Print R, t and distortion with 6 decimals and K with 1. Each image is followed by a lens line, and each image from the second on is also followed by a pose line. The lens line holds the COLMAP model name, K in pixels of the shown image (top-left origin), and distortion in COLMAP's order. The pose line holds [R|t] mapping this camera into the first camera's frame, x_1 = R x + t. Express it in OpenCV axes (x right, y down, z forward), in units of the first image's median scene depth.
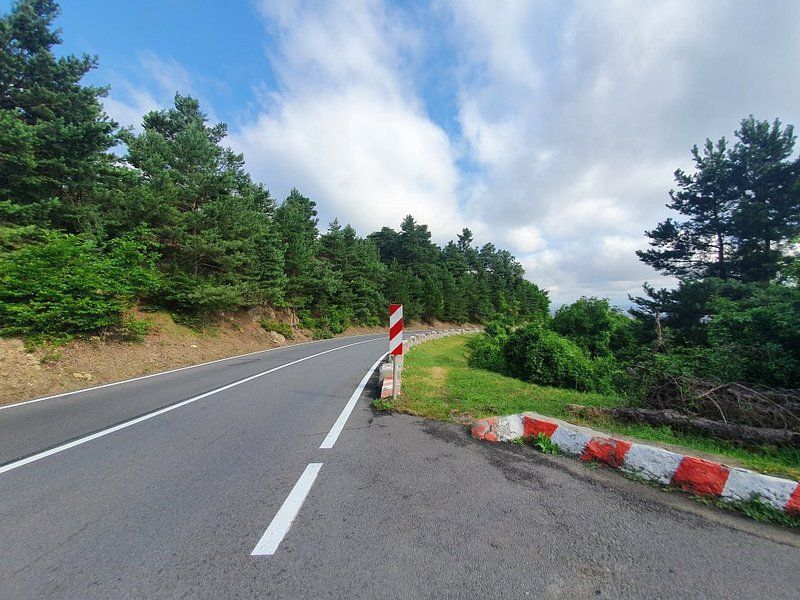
lens RADIAL K [[325.7, 0, 400.0], [0, 325.7, 300.0], [0, 0, 1]] dist [-0.000114, 0.000016]
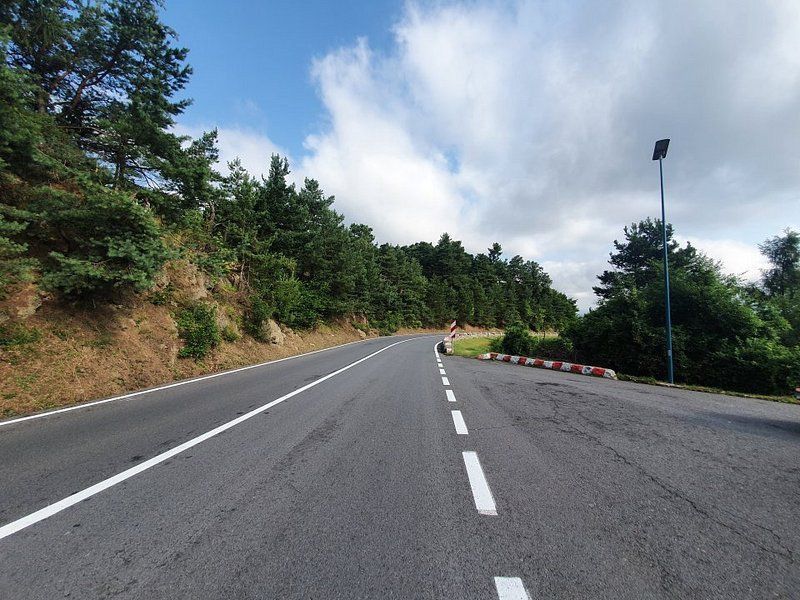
lens RADIAL K [[325.7, 0, 400.0], [0, 325.7, 300.0], [0, 0, 1]] dist [-0.000114, 0.000016]
pose [[0.995325, 0.024267, -0.093481, -0.022903], [-0.024913, 0.999673, -0.005750, -0.014088], [0.093311, 0.008052, 0.995604, -0.198808]]
